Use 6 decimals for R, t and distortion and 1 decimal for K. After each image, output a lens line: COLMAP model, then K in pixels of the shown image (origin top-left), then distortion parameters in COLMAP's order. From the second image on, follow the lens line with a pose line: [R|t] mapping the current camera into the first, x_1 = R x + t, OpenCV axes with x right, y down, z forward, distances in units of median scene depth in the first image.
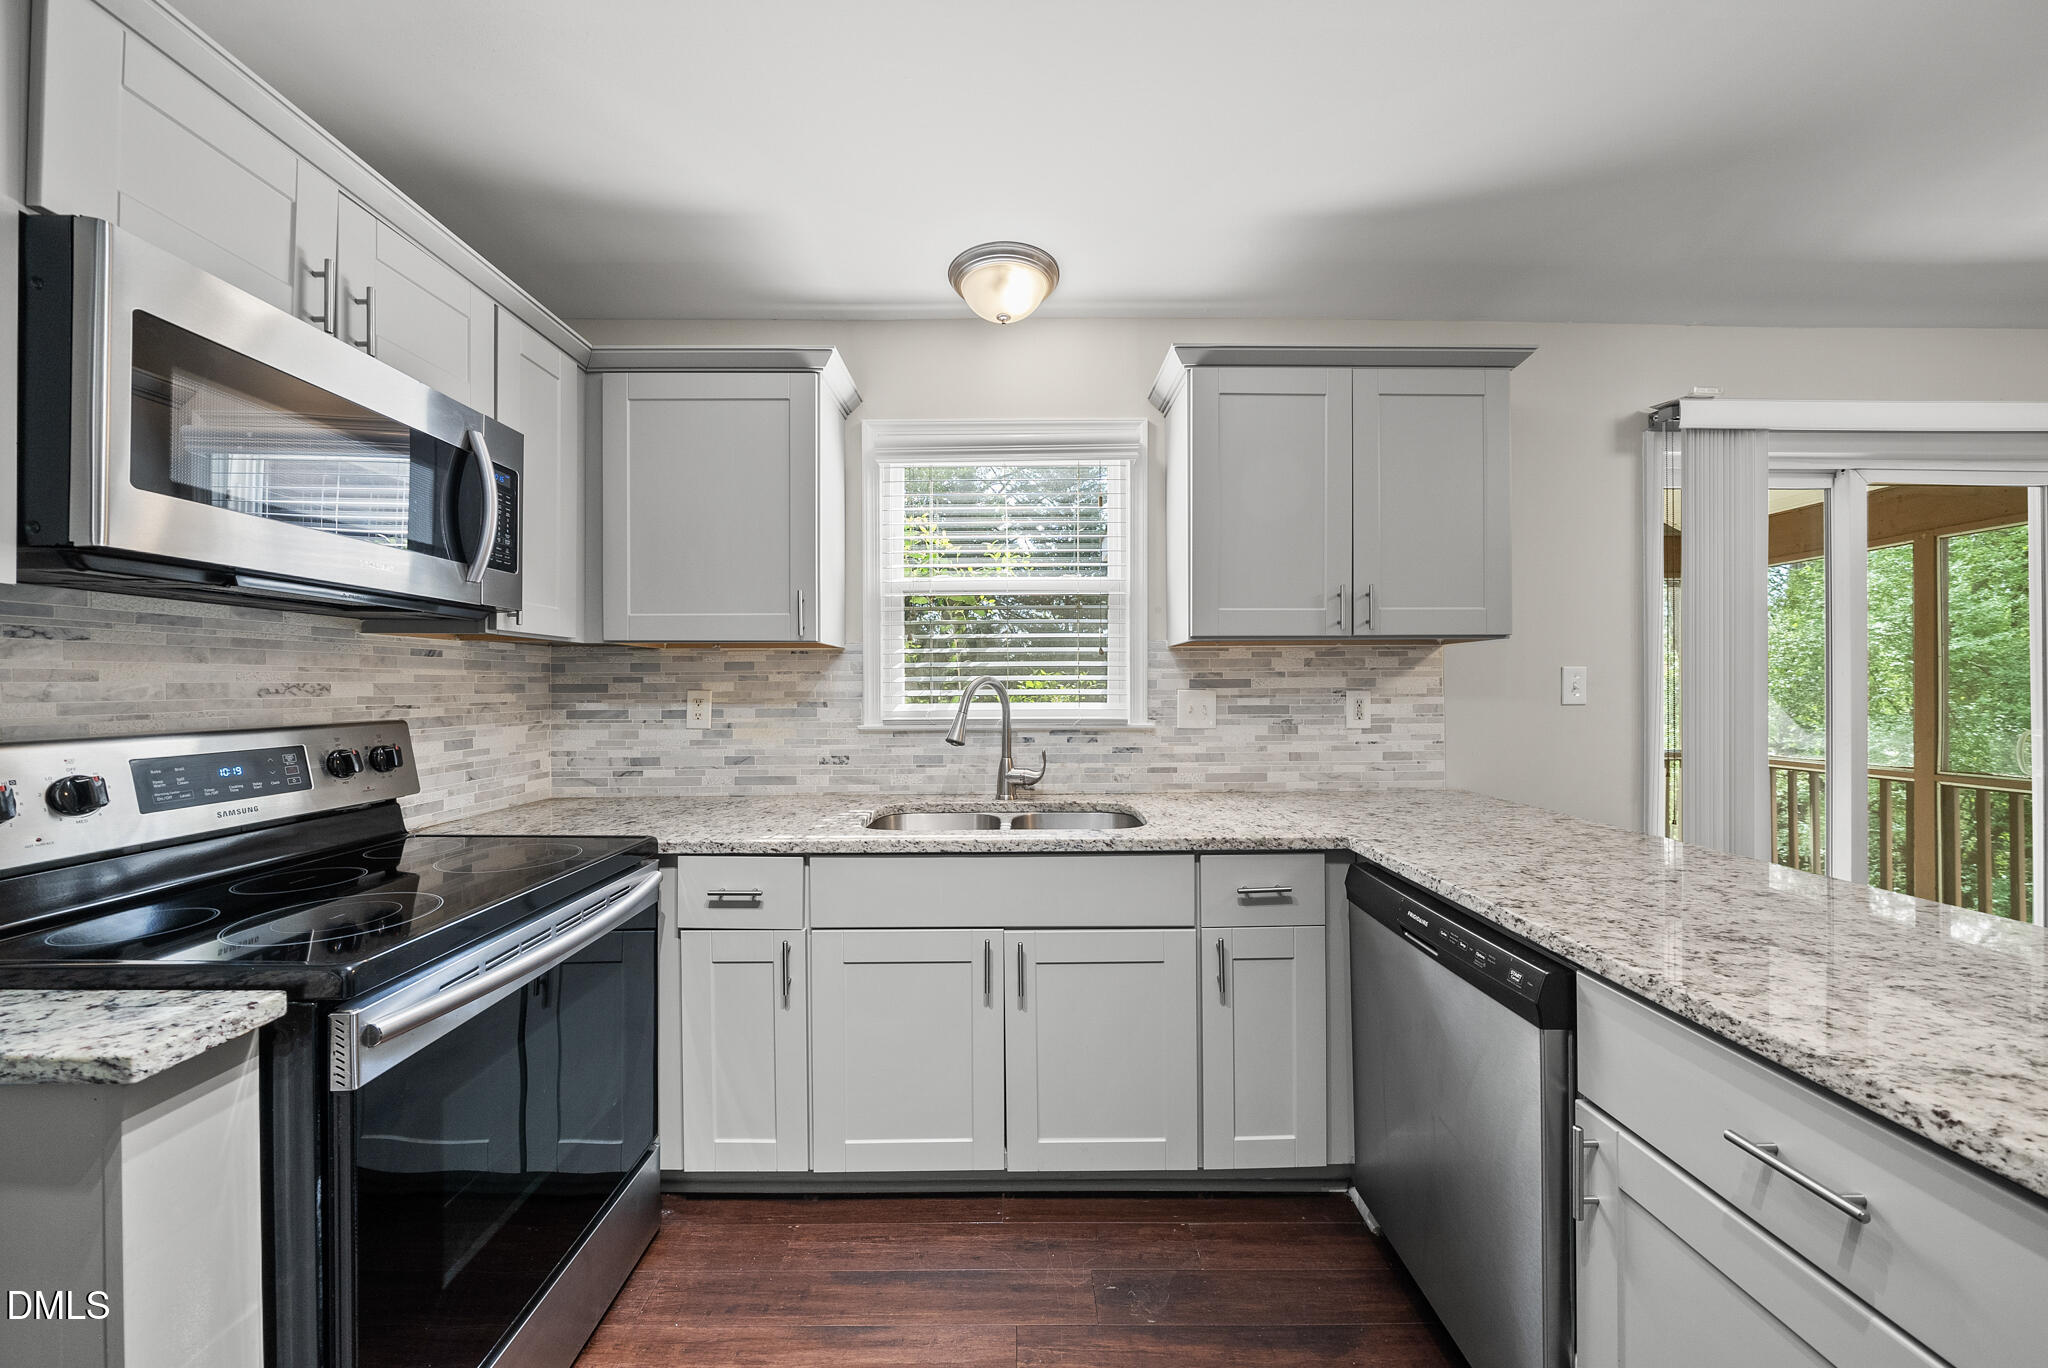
lens RADIAL K [[707.0, 0, 1023.7], [0, 707.0, 687.8], [0, 0, 1]] dist [-0.007282, -0.000239]
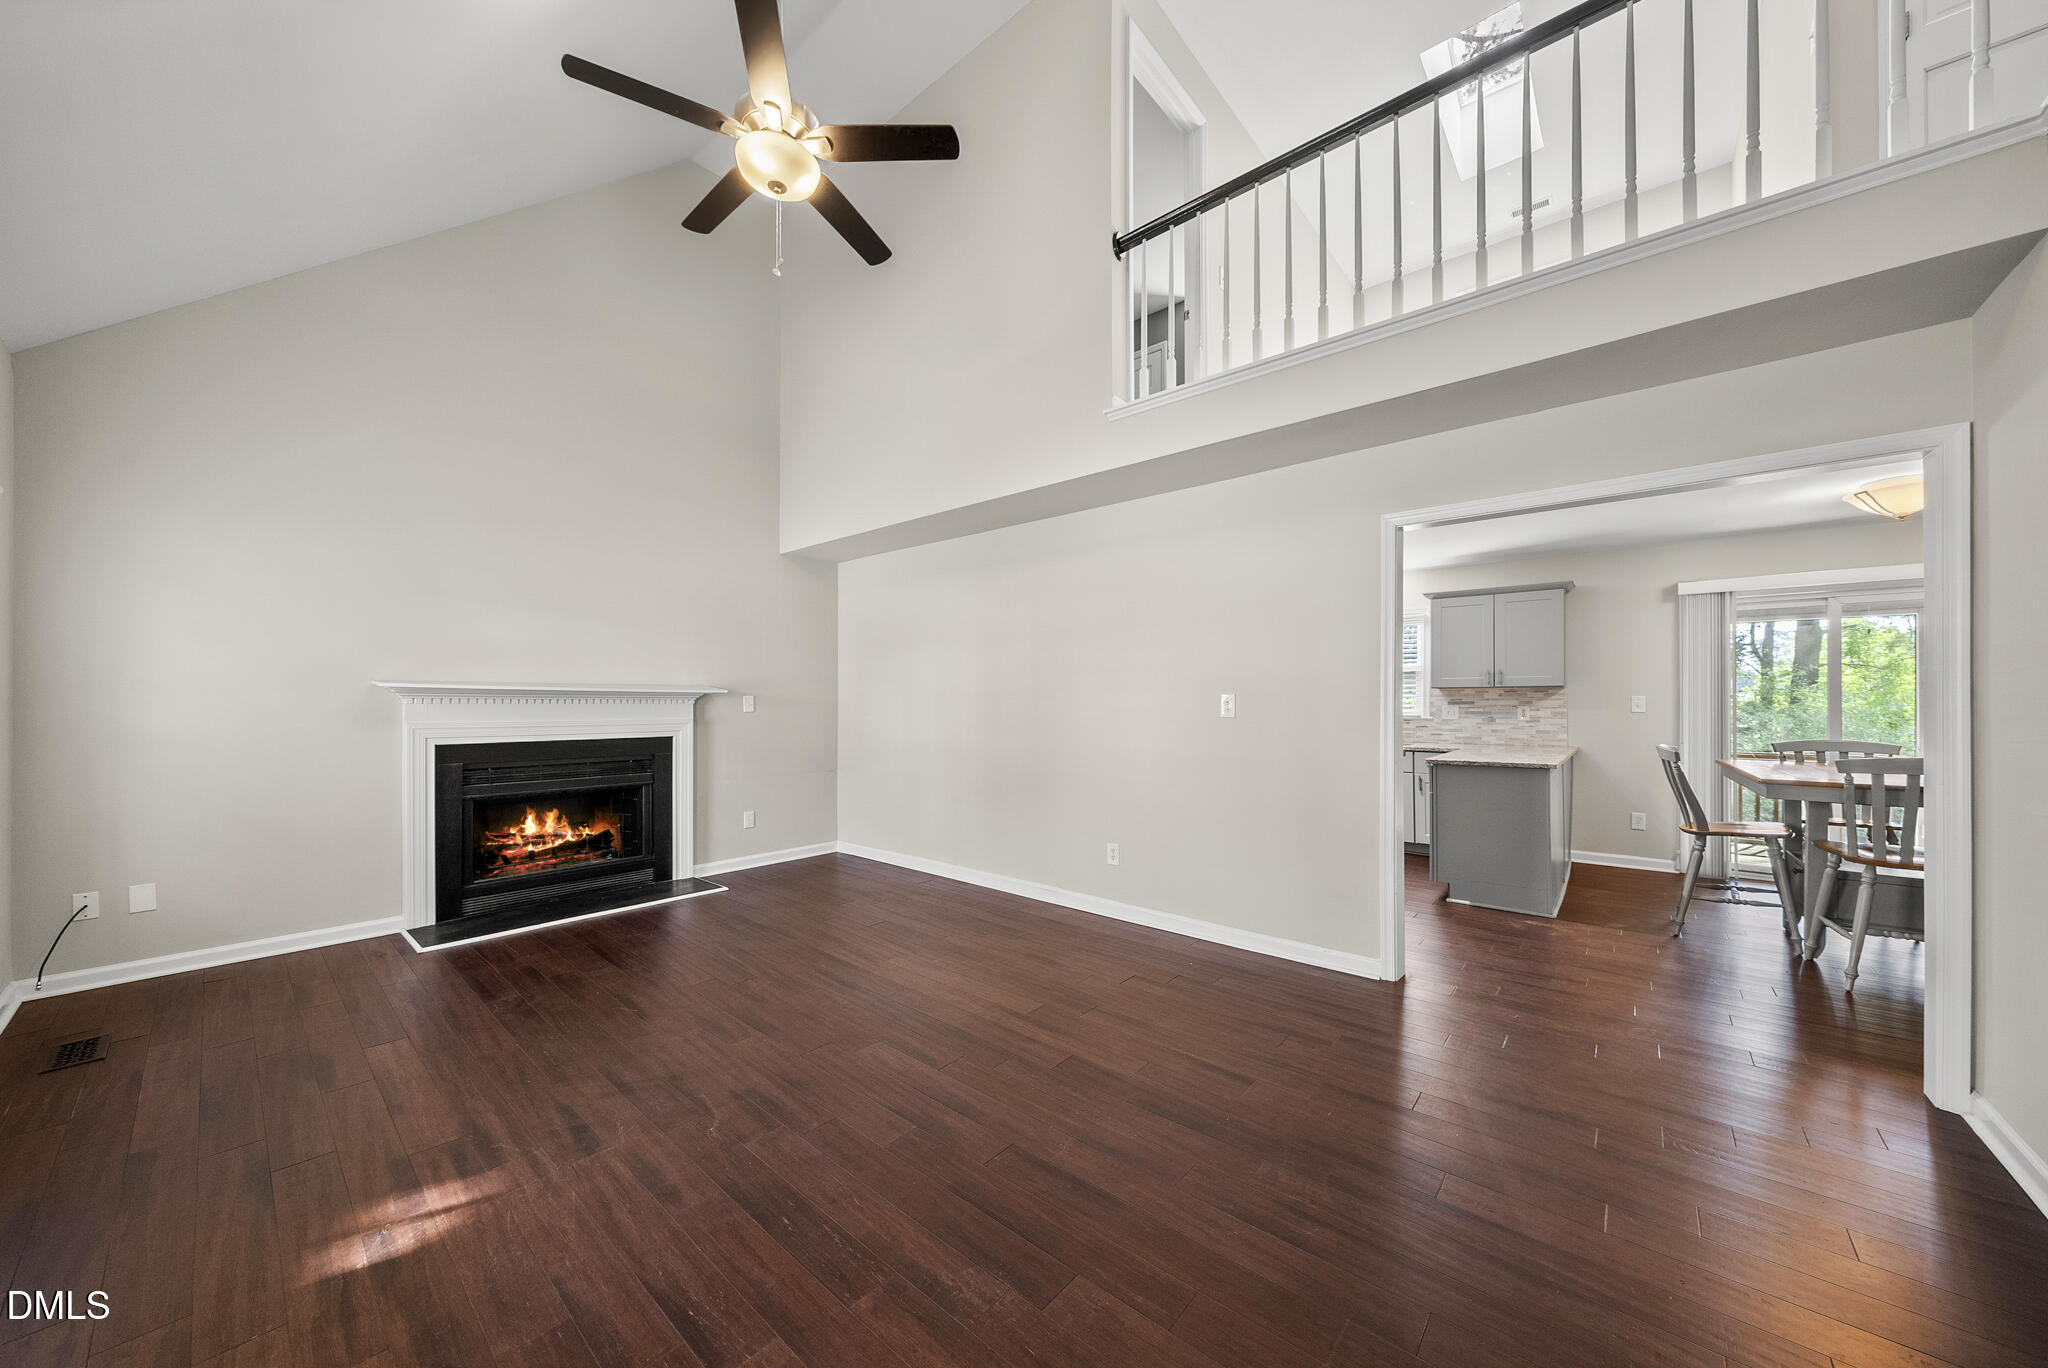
lens RADIAL K [[707.0, 0, 1017.8], [0, 707.0, 701.0], [0, 0, 1]] dist [-0.007282, -0.000239]
pose [[0.750644, 0.000361, -0.660706, 0.804526], [-0.003122, 0.999991, -0.003000, -0.000491], [0.660699, 0.004315, 0.750638, -2.182657]]
